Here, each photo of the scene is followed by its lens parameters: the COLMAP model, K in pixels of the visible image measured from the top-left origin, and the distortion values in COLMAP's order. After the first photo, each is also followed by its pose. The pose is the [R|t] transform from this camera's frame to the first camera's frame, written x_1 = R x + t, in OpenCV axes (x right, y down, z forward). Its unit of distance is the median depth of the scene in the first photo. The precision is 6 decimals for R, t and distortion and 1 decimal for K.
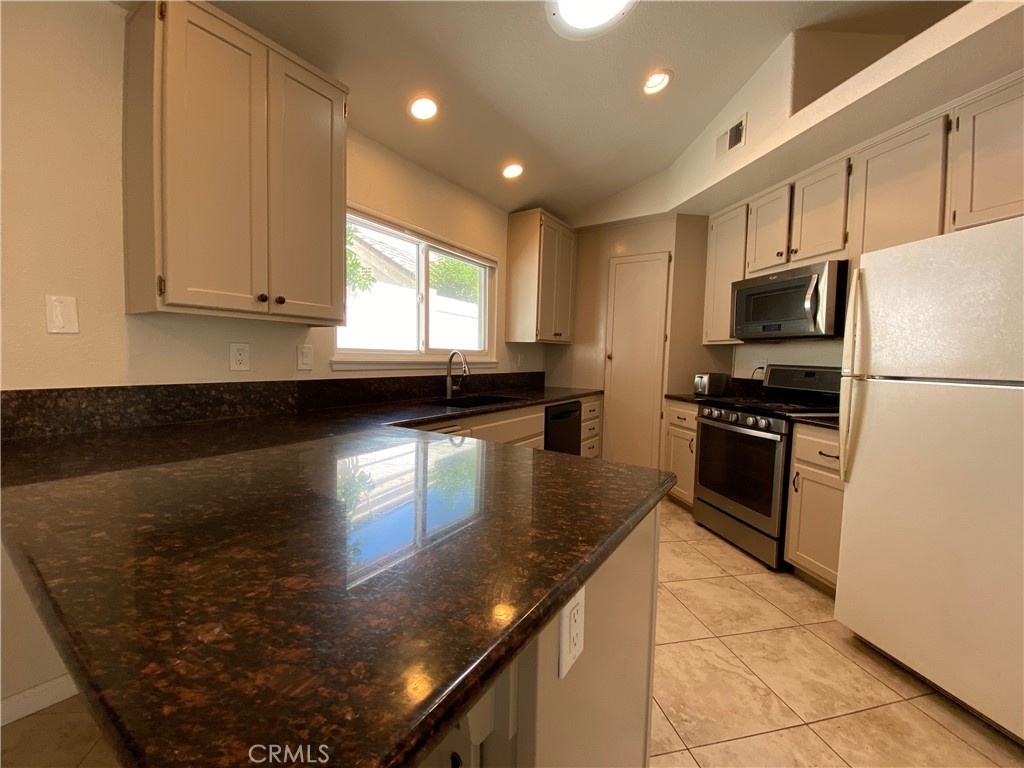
lens RADIAL K [[411.9, 0, 510.9], [0, 411.9, 382.7], [0, 0, 1]] dist [0.026382, -0.024642]
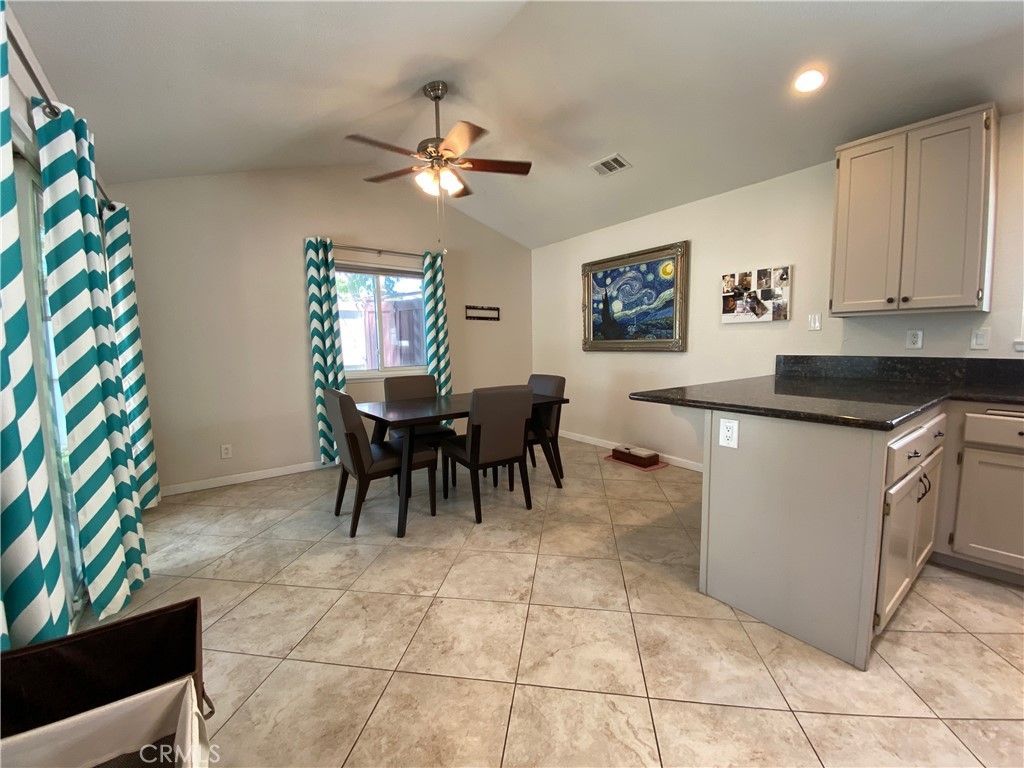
lens RADIAL K [[411.9, 0, 510.9], [0, 411.9, 382.7], [0, 0, 1]] dist [0.026382, -0.024642]
pose [[-0.338330, 0.062603, -0.938943, 1.210705], [-0.057353, 0.994558, 0.086977, 0.043883], [0.939278, 0.083278, -0.332898, 0.185150]]
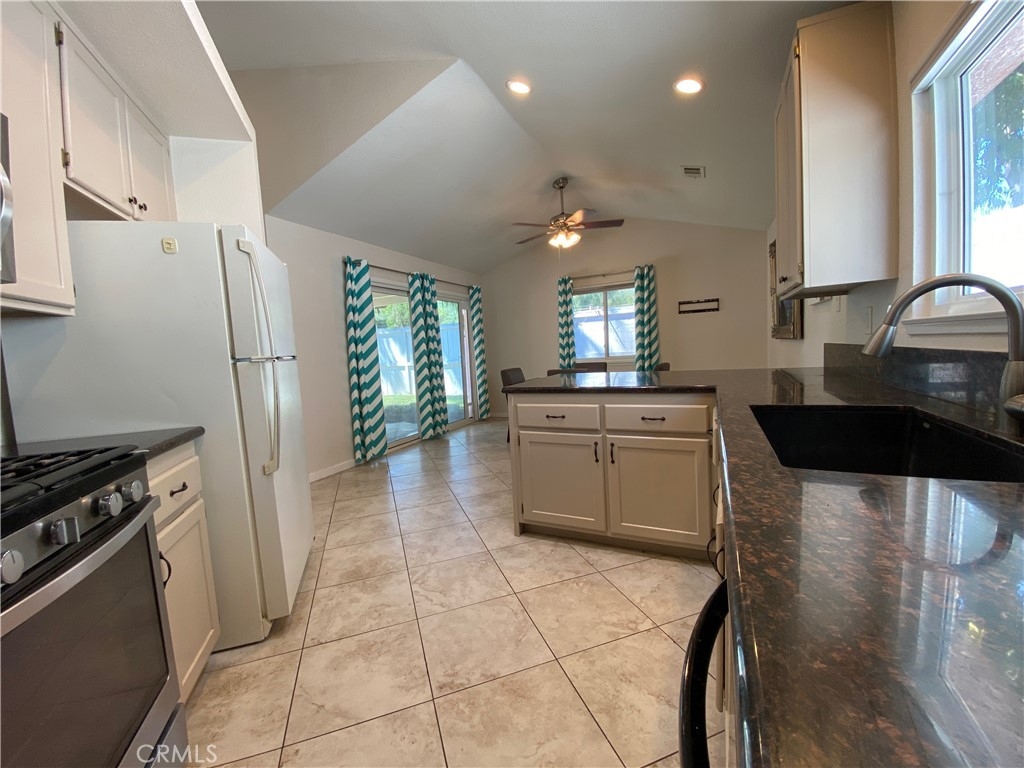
lens RADIAL K [[411.9, 0, 510.9], [0, 411.9, 382.7], [0, 0, 1]] dist [0.026382, -0.024642]
pose [[-0.990164, 0.038976, -0.134374, 0.403394], [0.019445, 0.989430, 0.143703, -0.082385], [0.138555, 0.139677, -0.980455, 1.999903]]
